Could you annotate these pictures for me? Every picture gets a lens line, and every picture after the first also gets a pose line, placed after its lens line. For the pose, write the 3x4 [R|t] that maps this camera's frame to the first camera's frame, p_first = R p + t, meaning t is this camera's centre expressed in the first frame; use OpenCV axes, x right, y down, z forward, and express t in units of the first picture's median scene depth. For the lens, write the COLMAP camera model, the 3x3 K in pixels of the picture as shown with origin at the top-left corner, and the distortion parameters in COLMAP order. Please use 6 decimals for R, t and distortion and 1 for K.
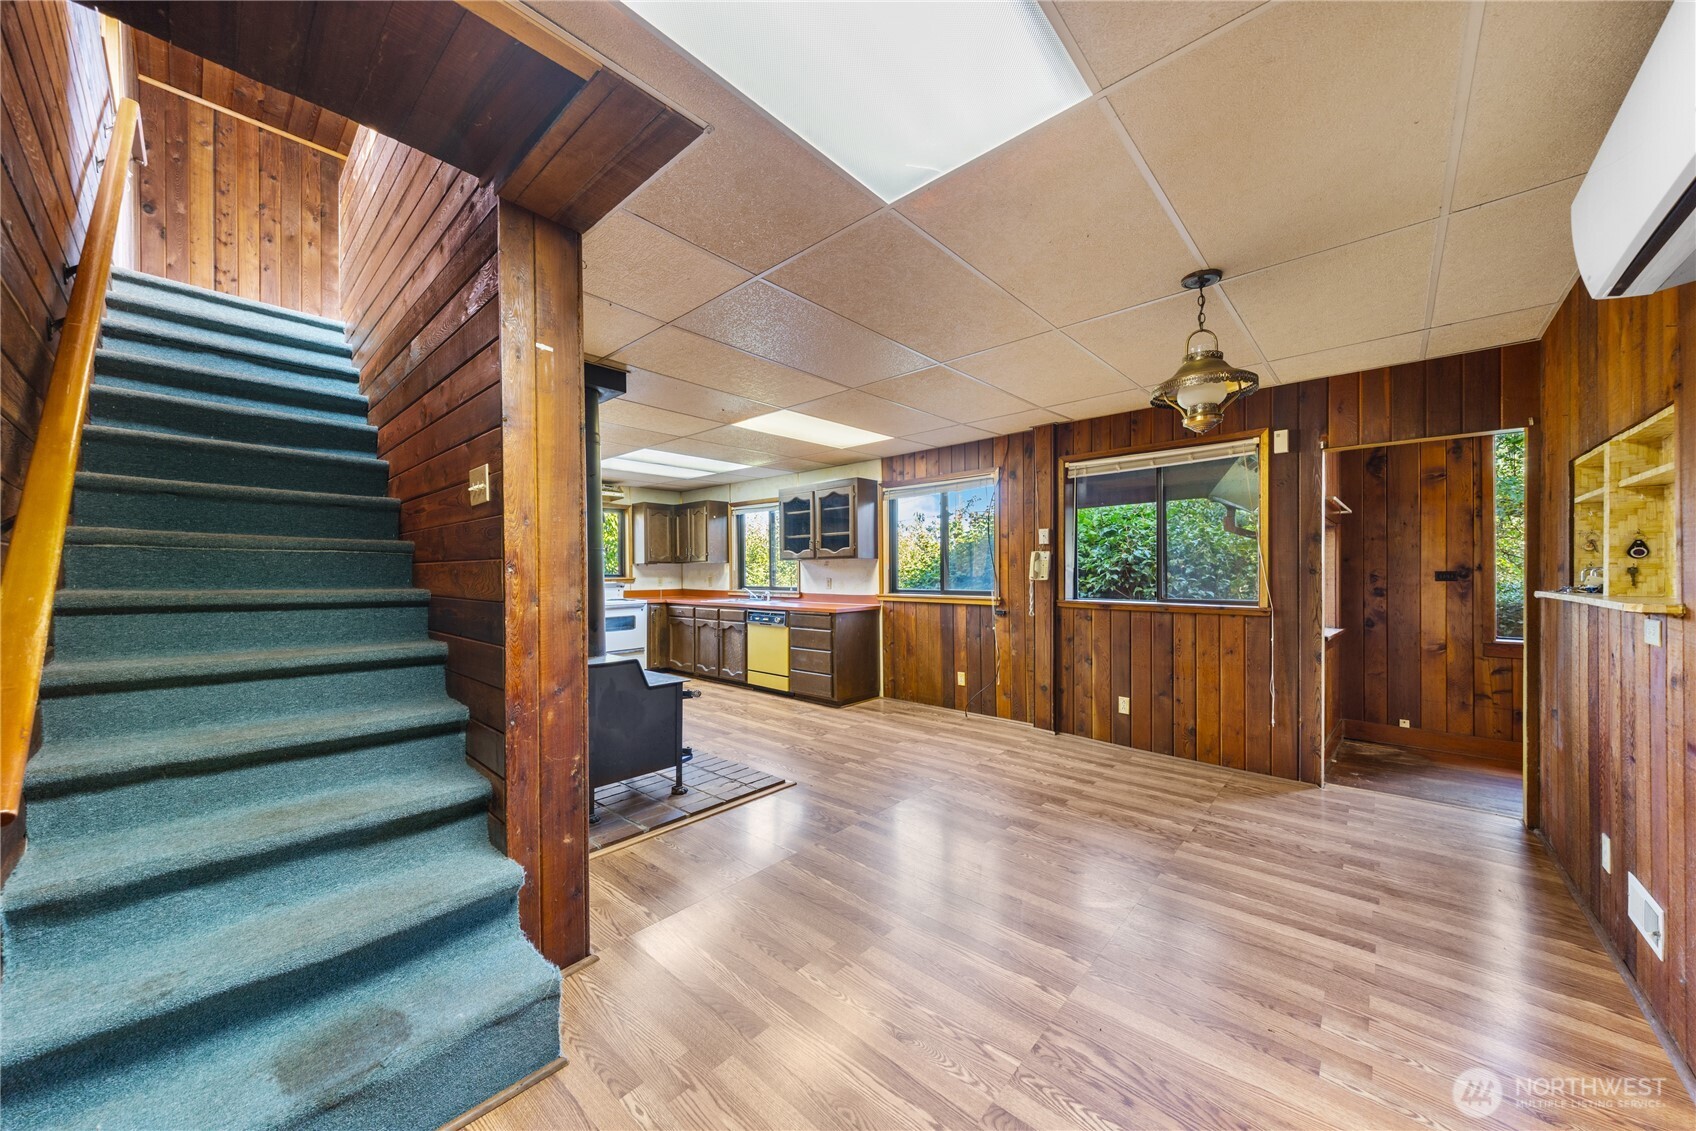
lens RADIAL K [[593.2, 0, 843.4], [0, 593.2, 574.0], [0, 0, 1]] dist [0.011633, -0.000077]
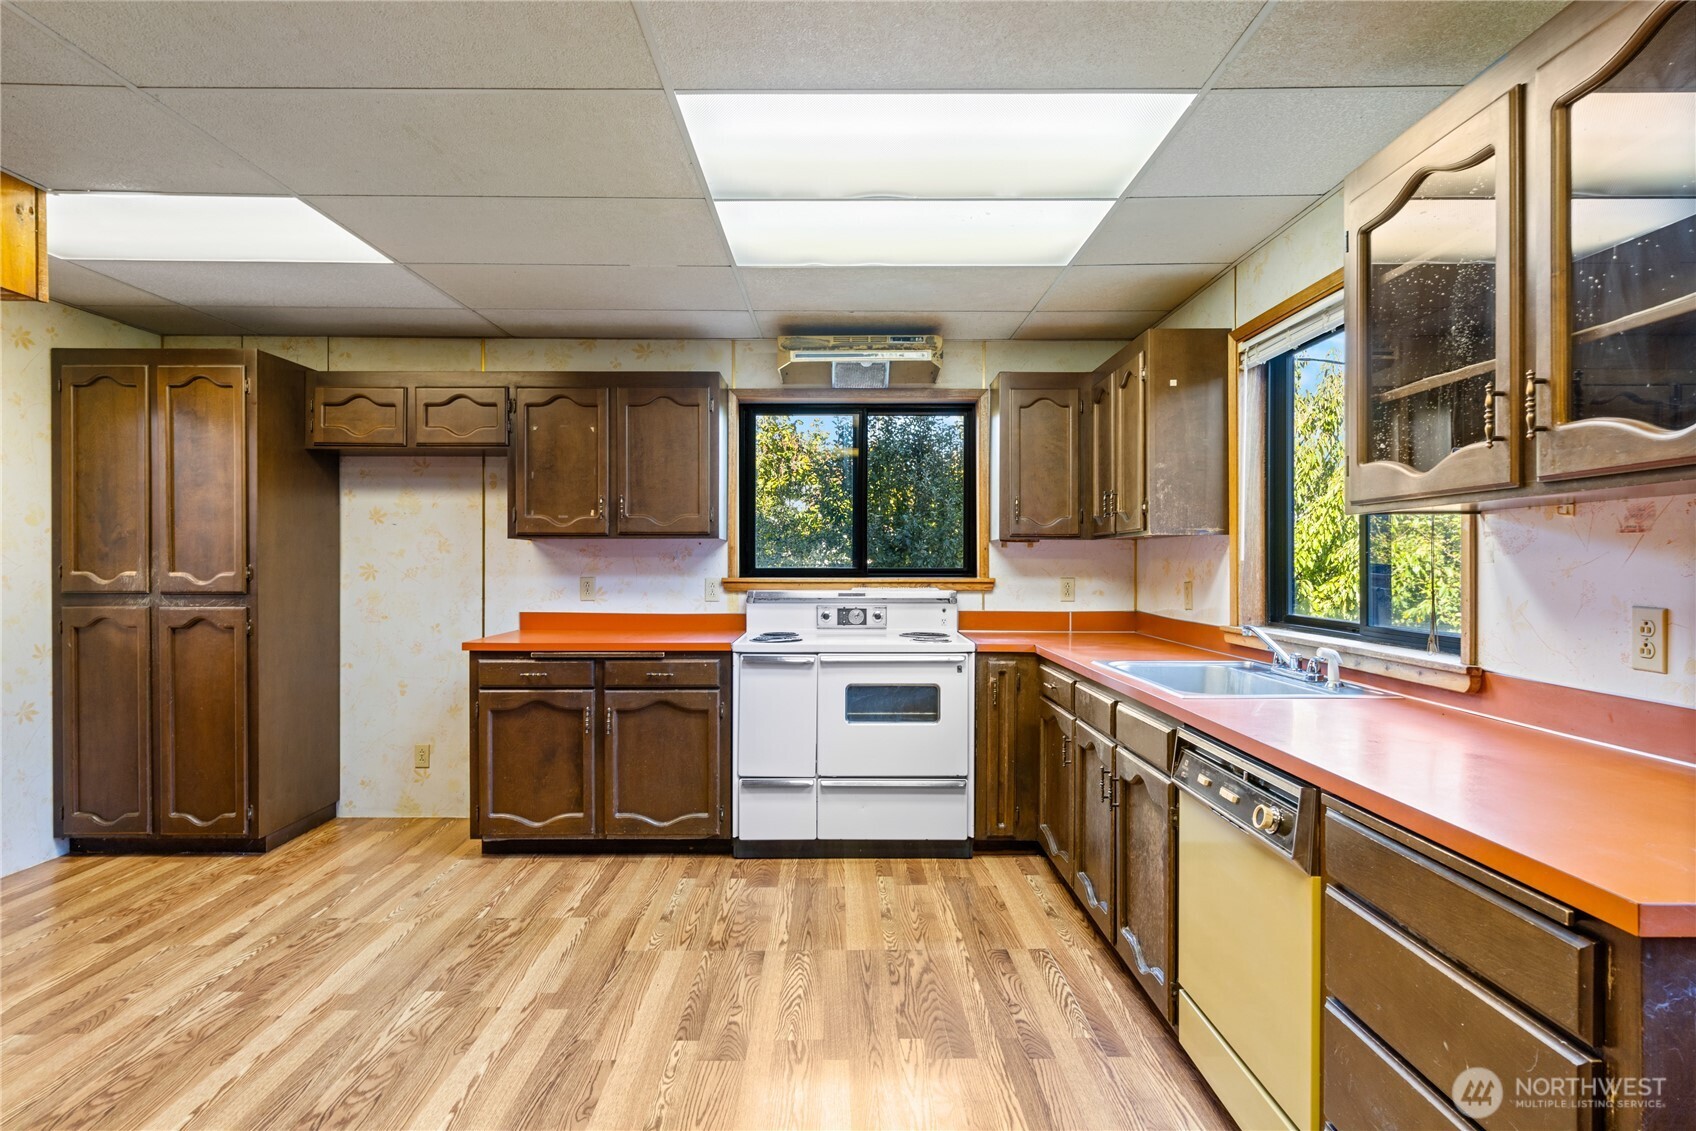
lens RADIAL K [[901.1, 0, 840.6], [0, 901.1, 567.2], [0, 0, 1]] dist [0.002077, -0.001071]
pose [[0.674186, 0.009165, -0.738505, 0.010003], [-0.007593, 0.999956, 0.005479, -0.003920], [0.738522, 0.001914, 0.674226, 0.711697]]
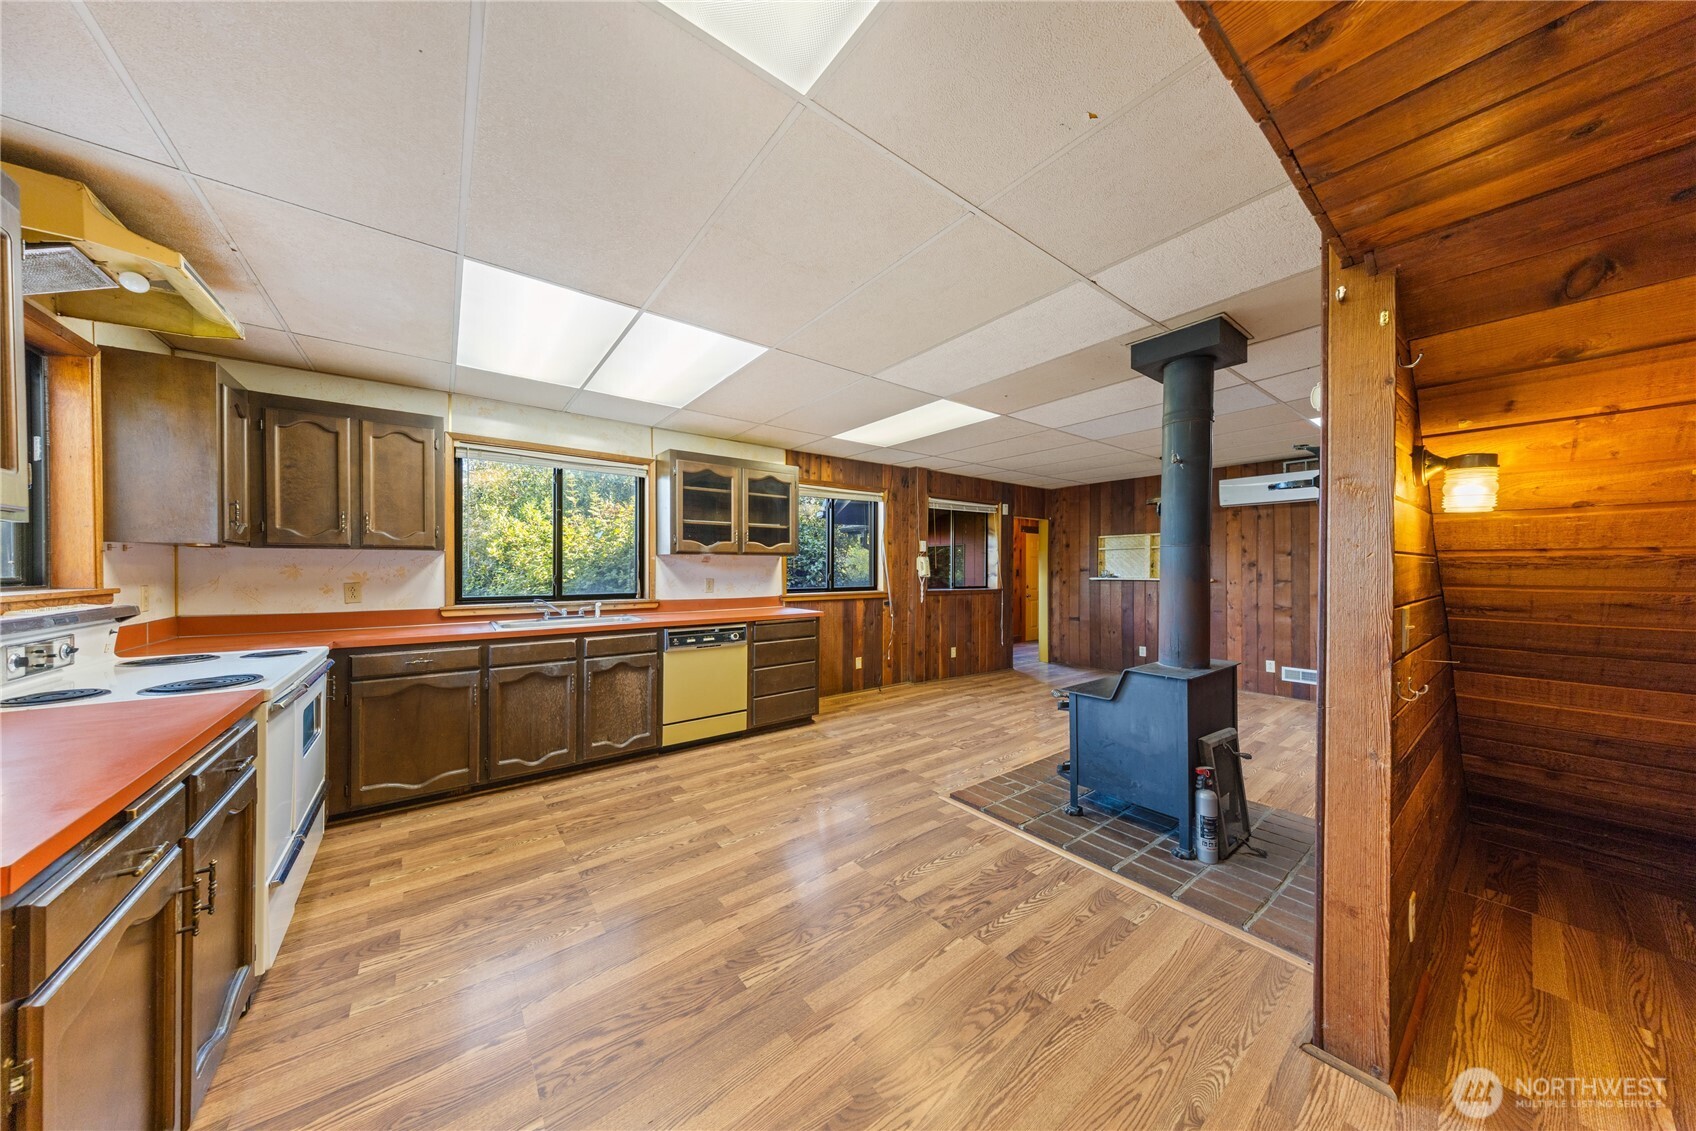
lens RADIAL K [[523.8, 0, 844.1], [0, 523.8, 567.4], [0, 0, 1]] dist [-0.000560, 0.000145]
pose [[0.172860, 0.006917, 0.984922, -0.731246], [0.001874, 0.999971, -0.007351, -0.002251], [-0.984945, 0.003116, 0.172842, 0.766978]]
